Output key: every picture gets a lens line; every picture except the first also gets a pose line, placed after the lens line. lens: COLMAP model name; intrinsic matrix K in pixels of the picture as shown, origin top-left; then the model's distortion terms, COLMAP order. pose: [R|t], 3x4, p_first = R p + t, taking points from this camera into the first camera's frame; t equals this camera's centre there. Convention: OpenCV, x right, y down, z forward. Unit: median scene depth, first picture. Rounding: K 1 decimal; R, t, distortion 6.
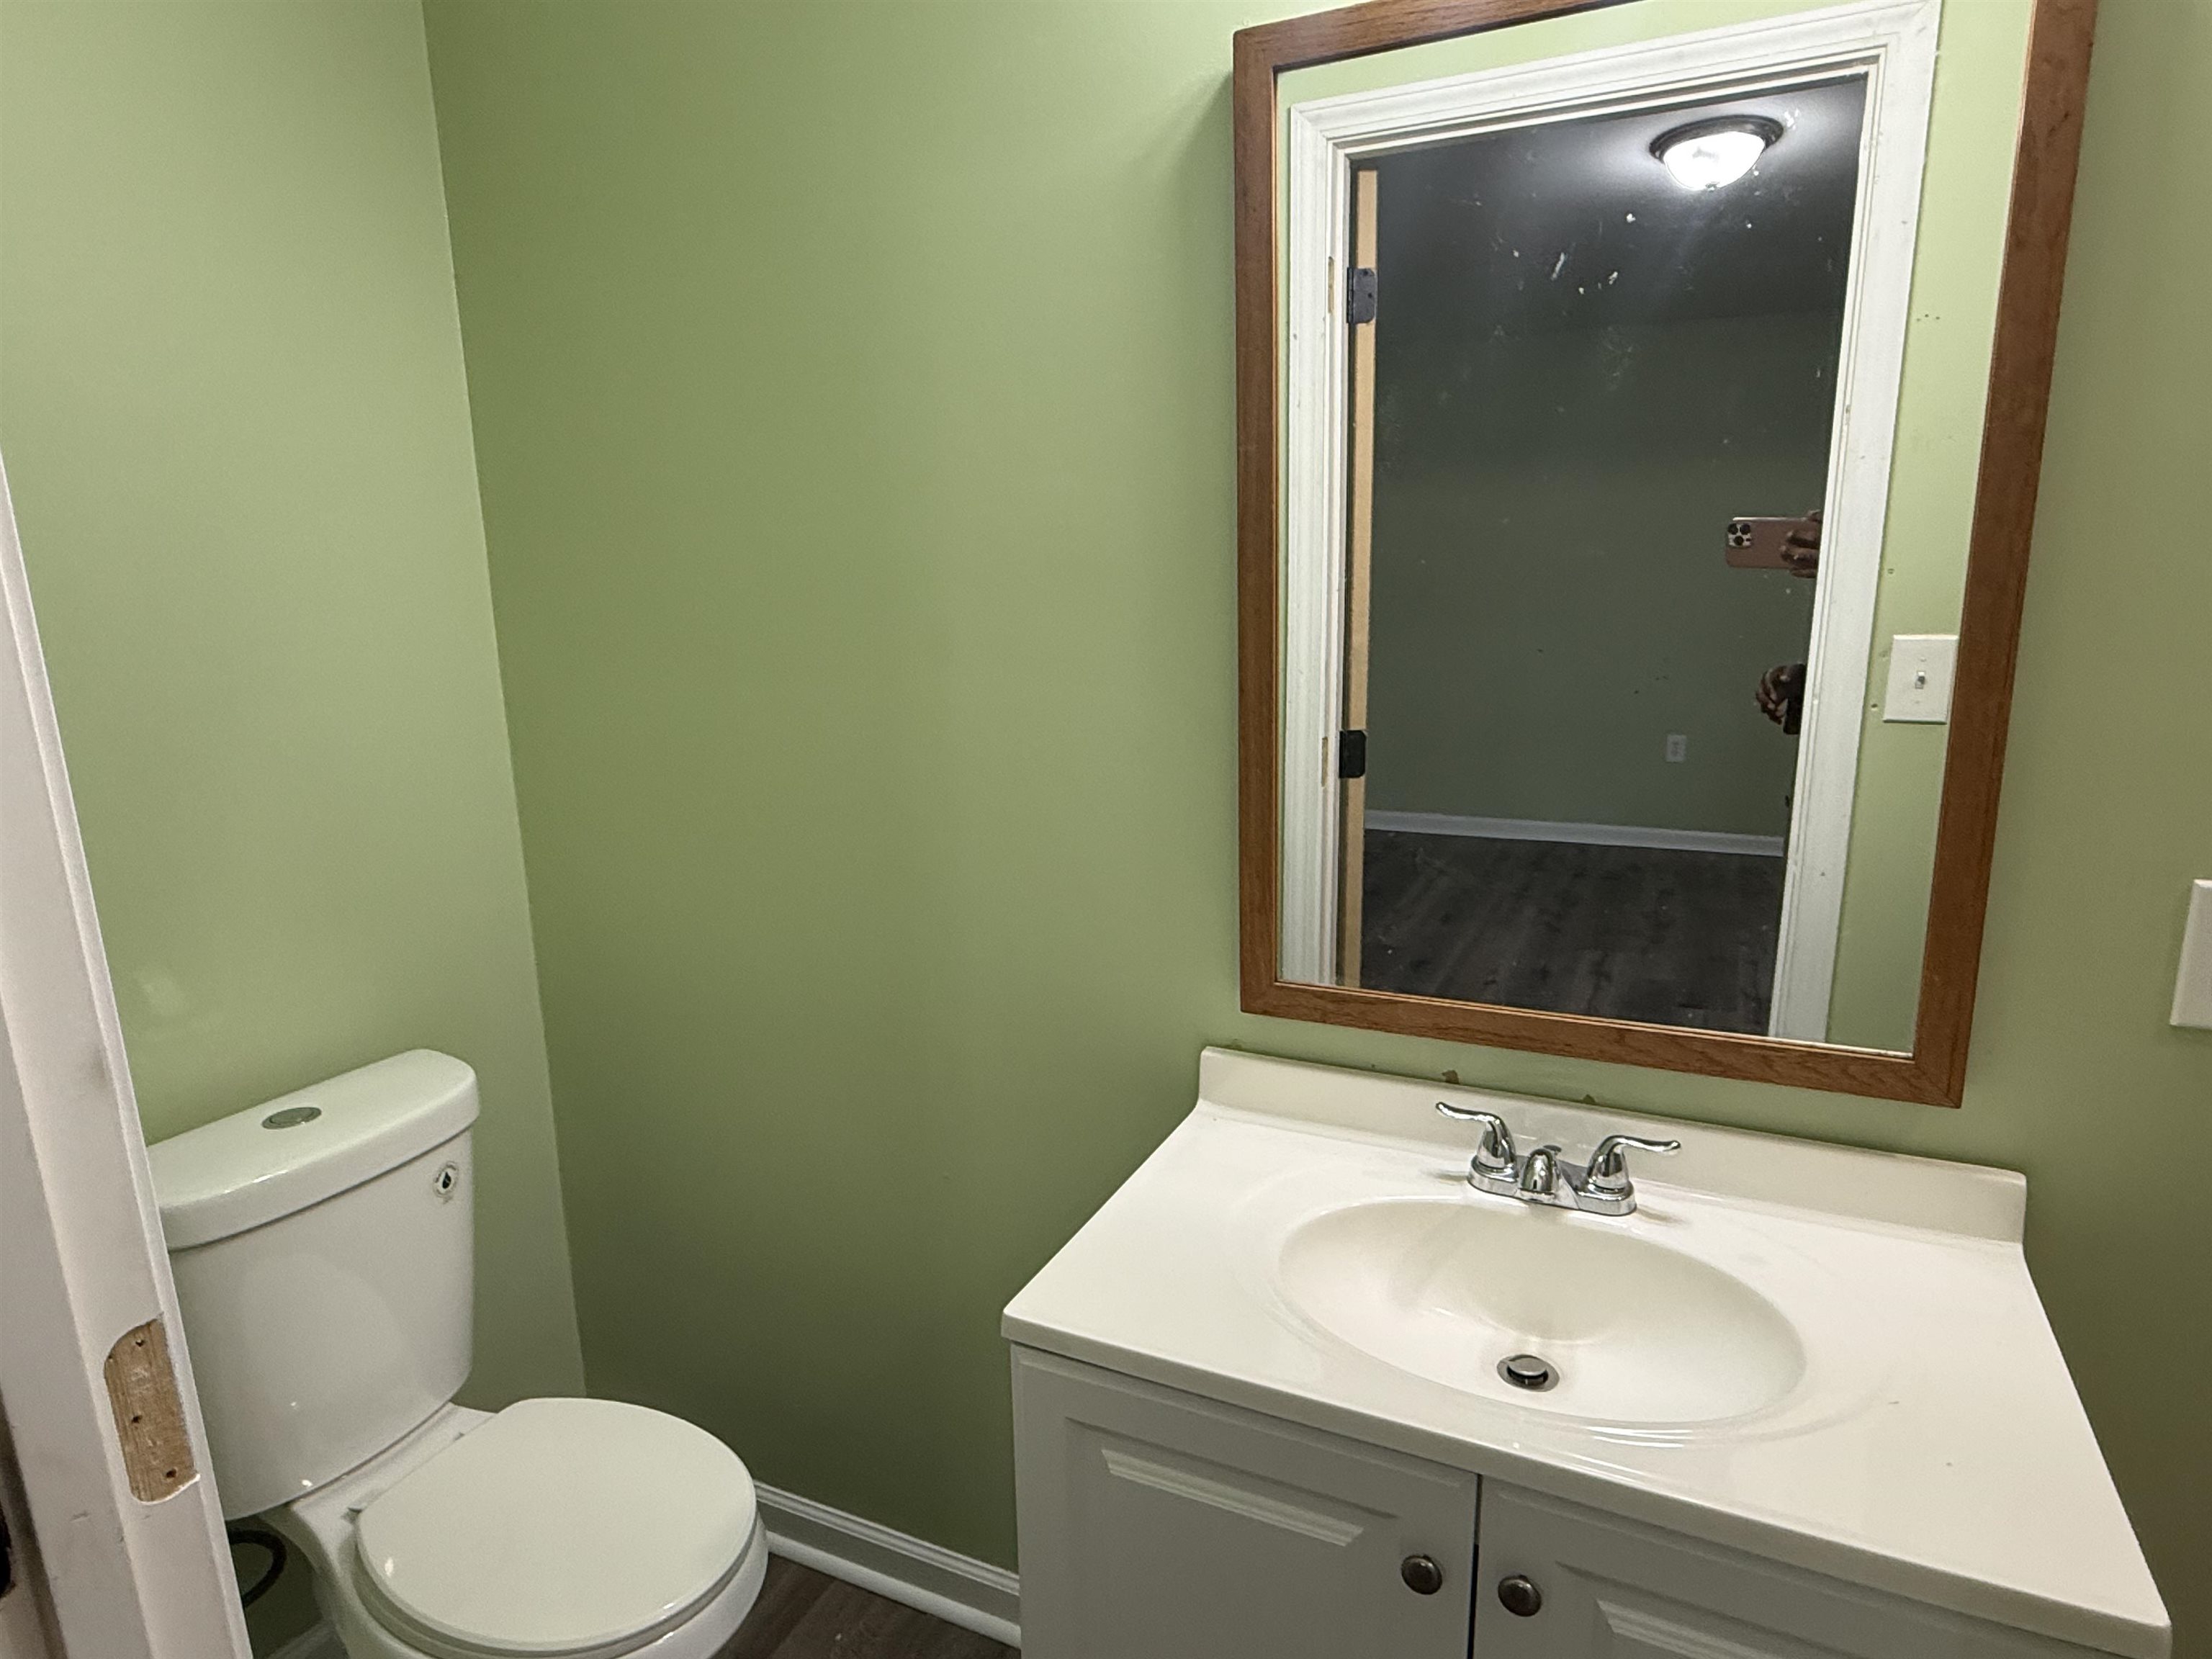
lens RADIAL K [[1250.9, 0, 1106.0], [0, 1250.9, 829.5], [0, 0, 1]] dist [-0.001825, 0.002391]
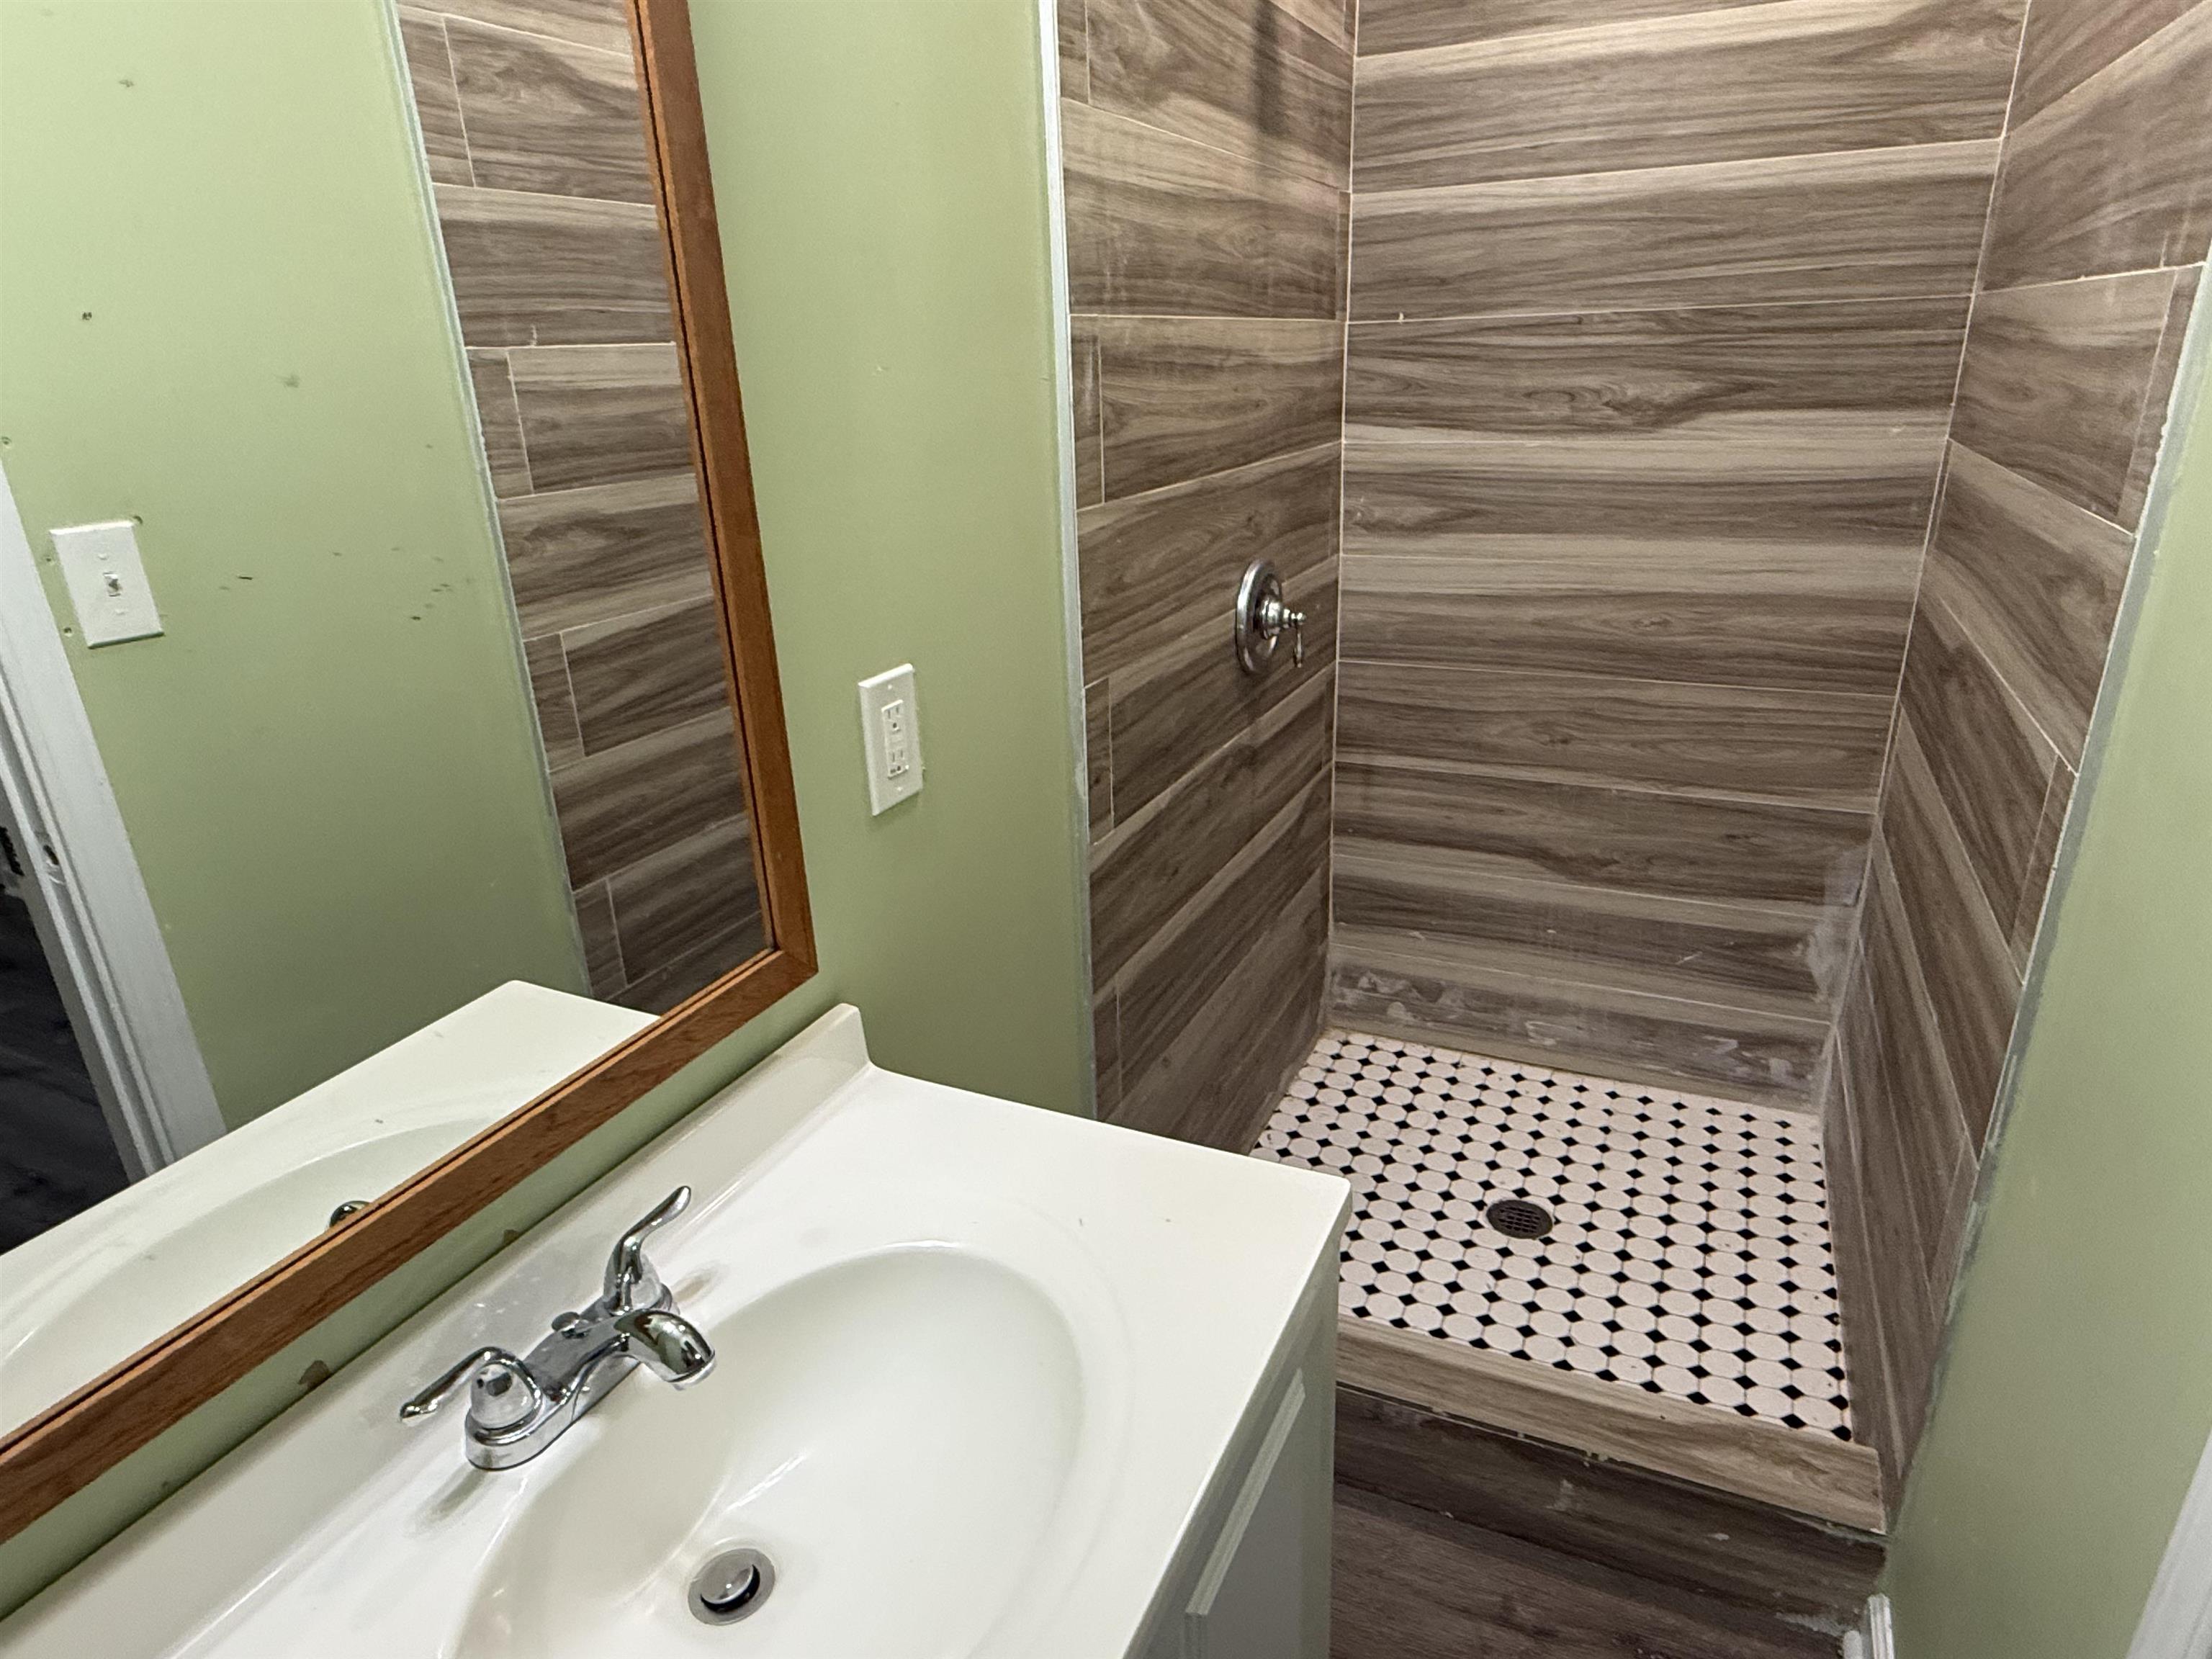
lens RADIAL K [[1250.9, 0, 1106.0], [0, 1250.9, 829.5], [0, 0, 1]] dist [-0.001825, 0.002391]
pose [[0.020382, -0.333797, 0.942425, -0.166557], [0.255160, 0.913142, 0.317907, -0.115100], [-0.966684, 0.233989, 0.103783, 0.599900]]
